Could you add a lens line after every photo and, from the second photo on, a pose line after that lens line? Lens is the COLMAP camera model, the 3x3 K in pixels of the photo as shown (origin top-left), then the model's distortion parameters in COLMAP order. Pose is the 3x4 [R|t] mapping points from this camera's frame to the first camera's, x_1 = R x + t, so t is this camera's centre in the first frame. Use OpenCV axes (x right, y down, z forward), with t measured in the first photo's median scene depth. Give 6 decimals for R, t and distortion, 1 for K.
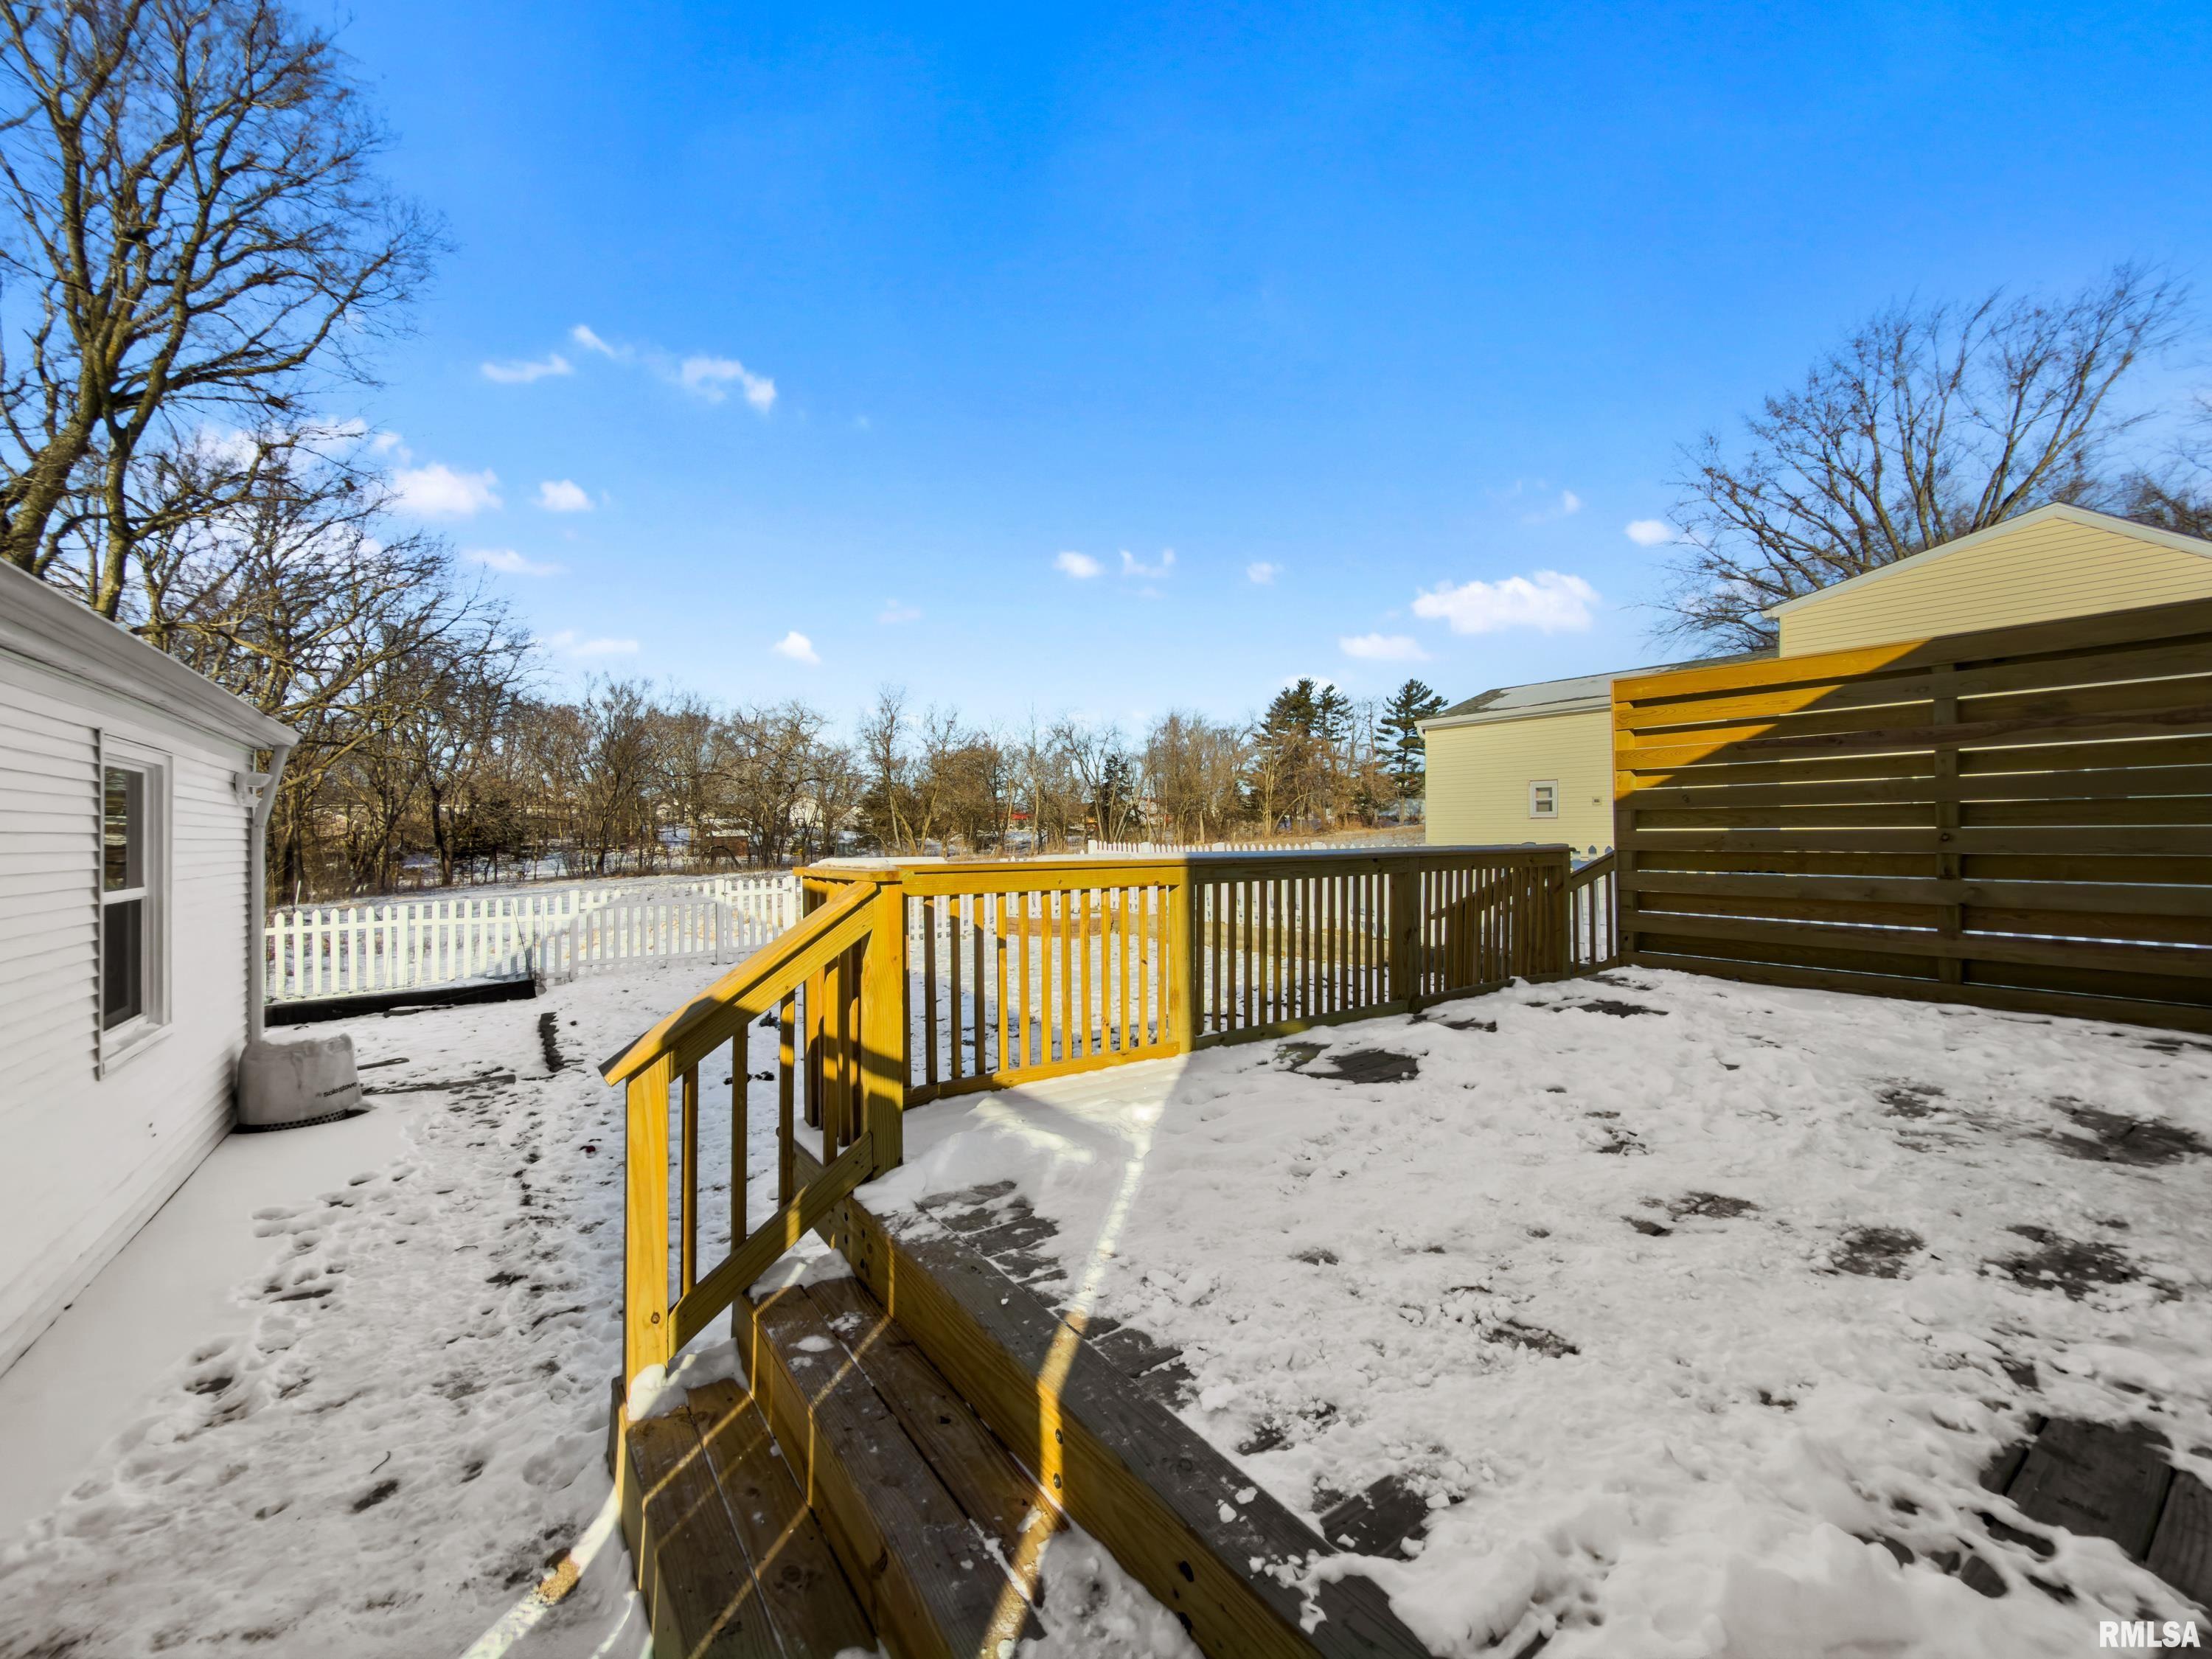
lens RADIAL K [[896.0, 0, 1080.7], [0, 896.0, 831.8], [0, 0, 1]] dist [-0.000925, -0.000174]
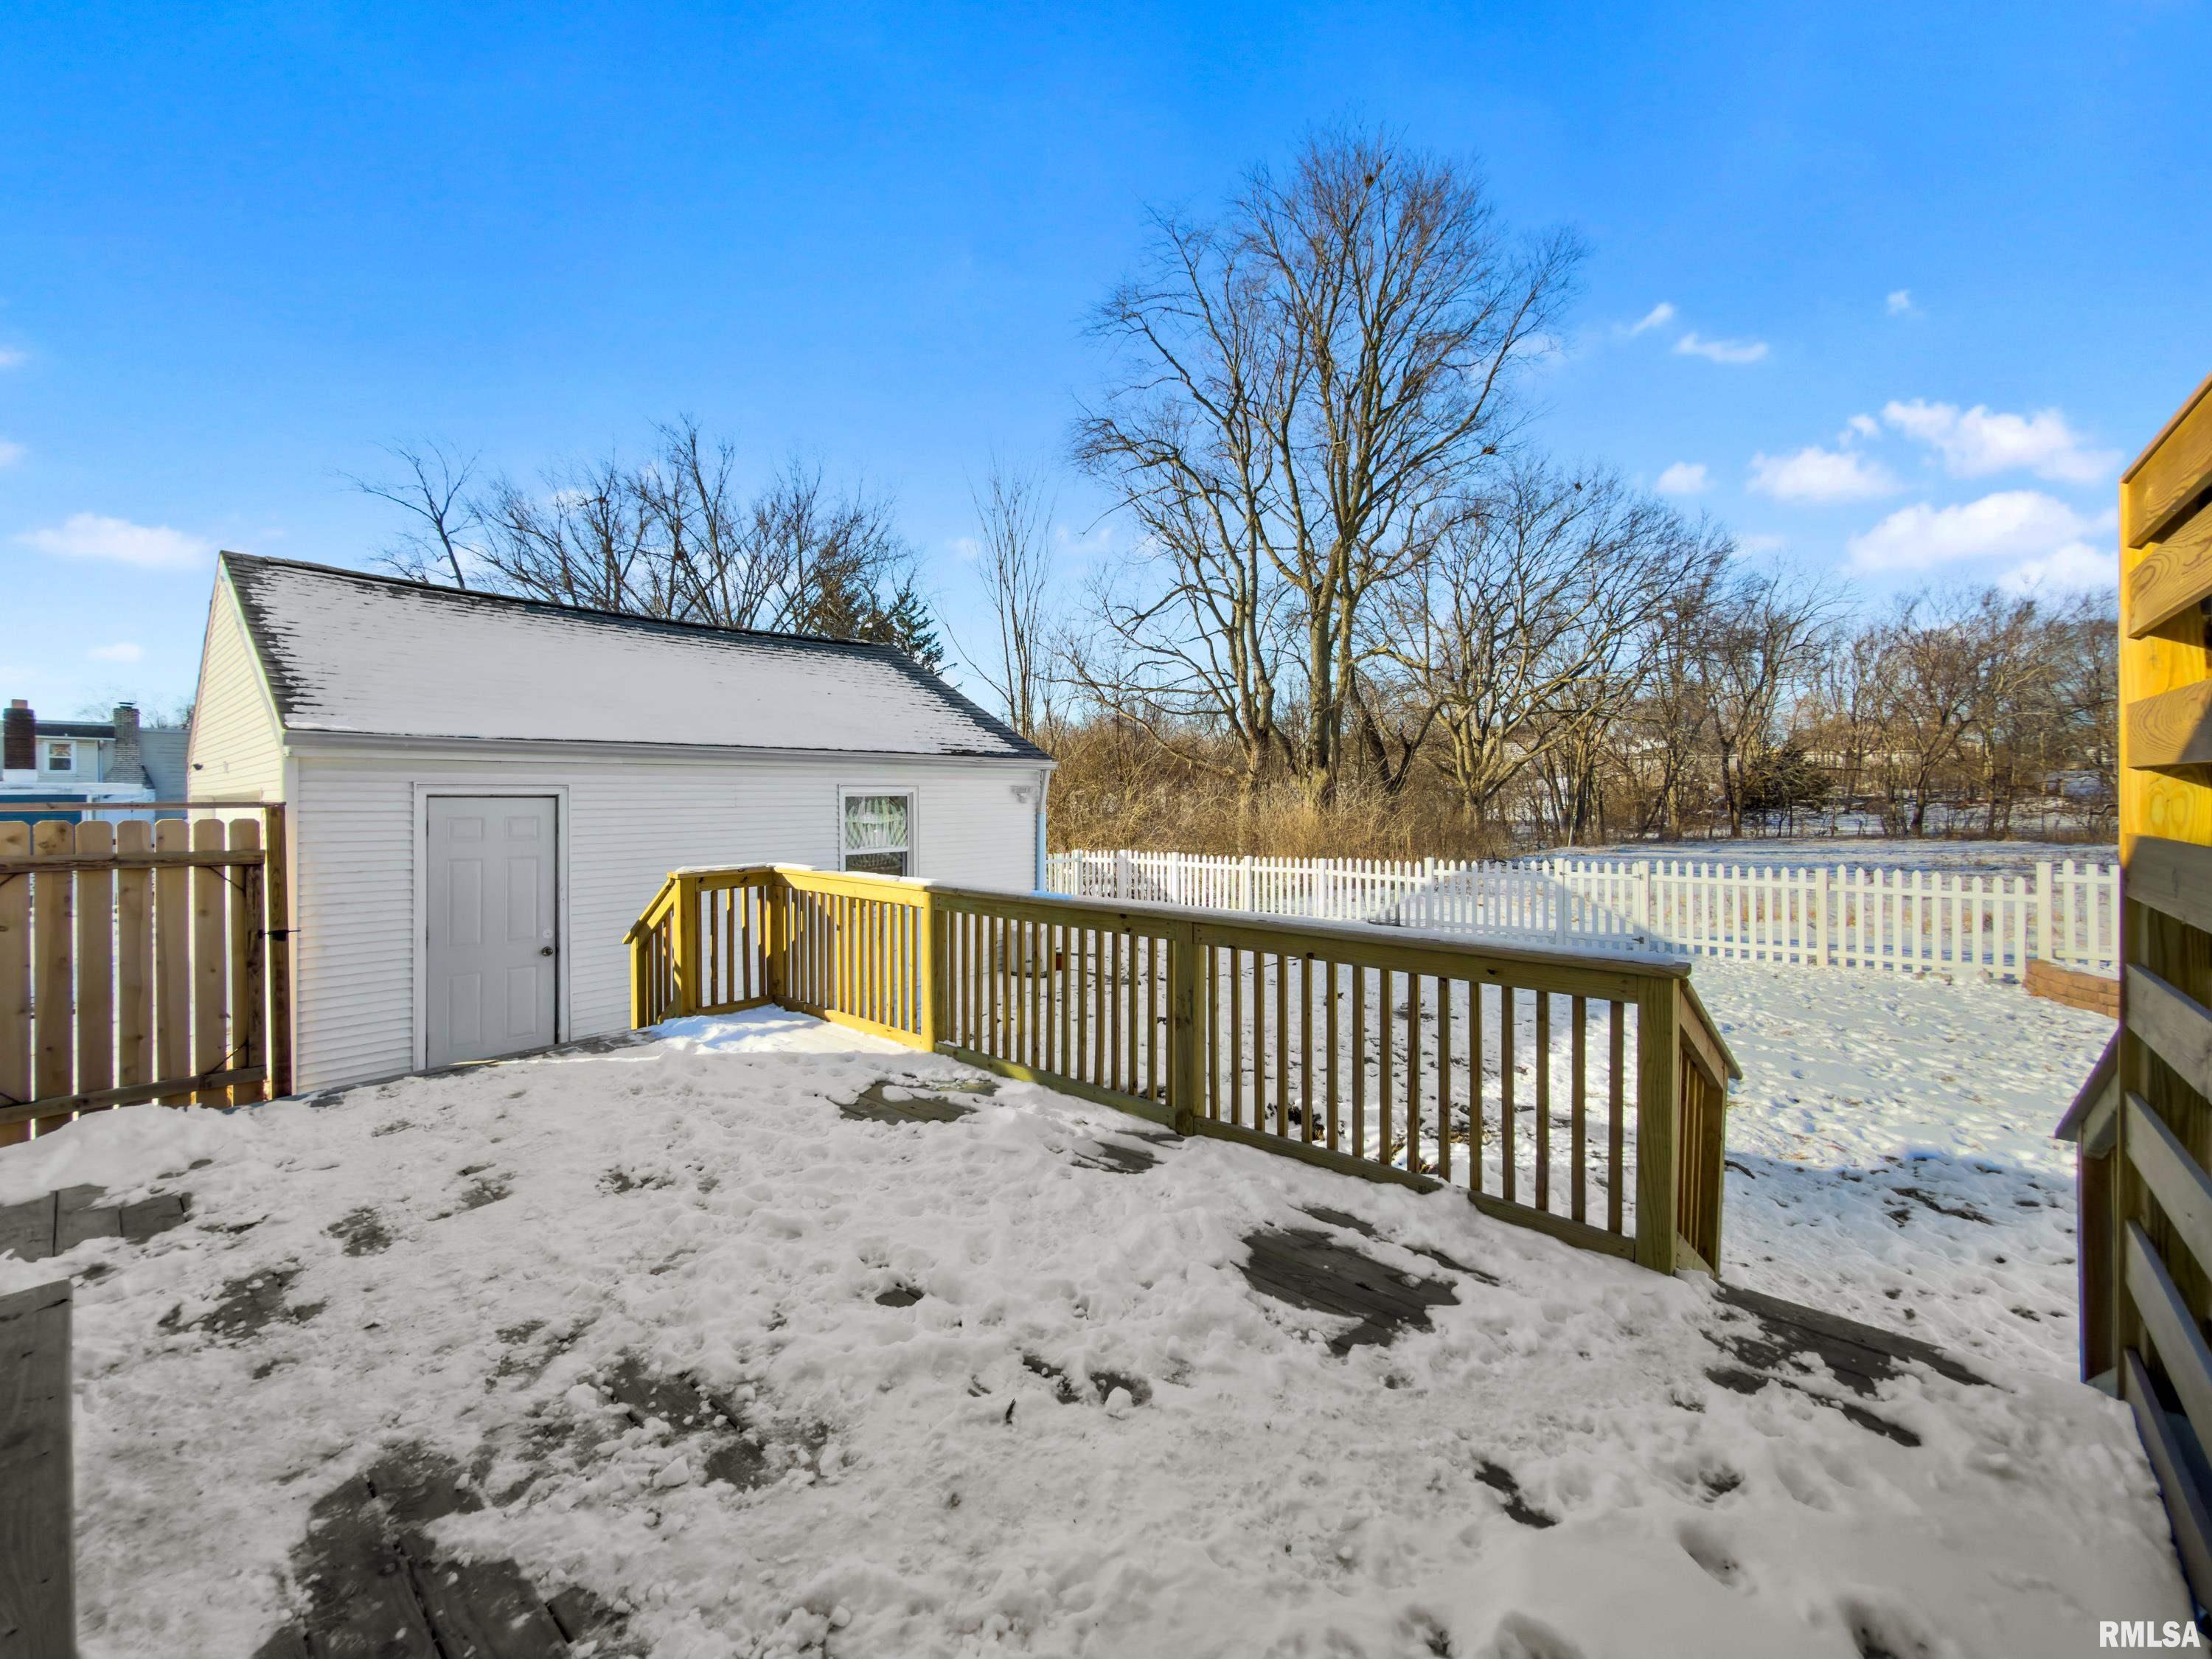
lens RADIAL K [[896.0, 0, 1080.7], [0, 896.0, 831.8], [0, 0, 1]] dist [-0.000925, -0.000174]
pose [[0.242512, 0.052261, -0.968740, 2.045161], [0.006518, 0.998438, 0.055495, -0.162037], [0.970126, -0.019772, 0.241793, 1.469955]]
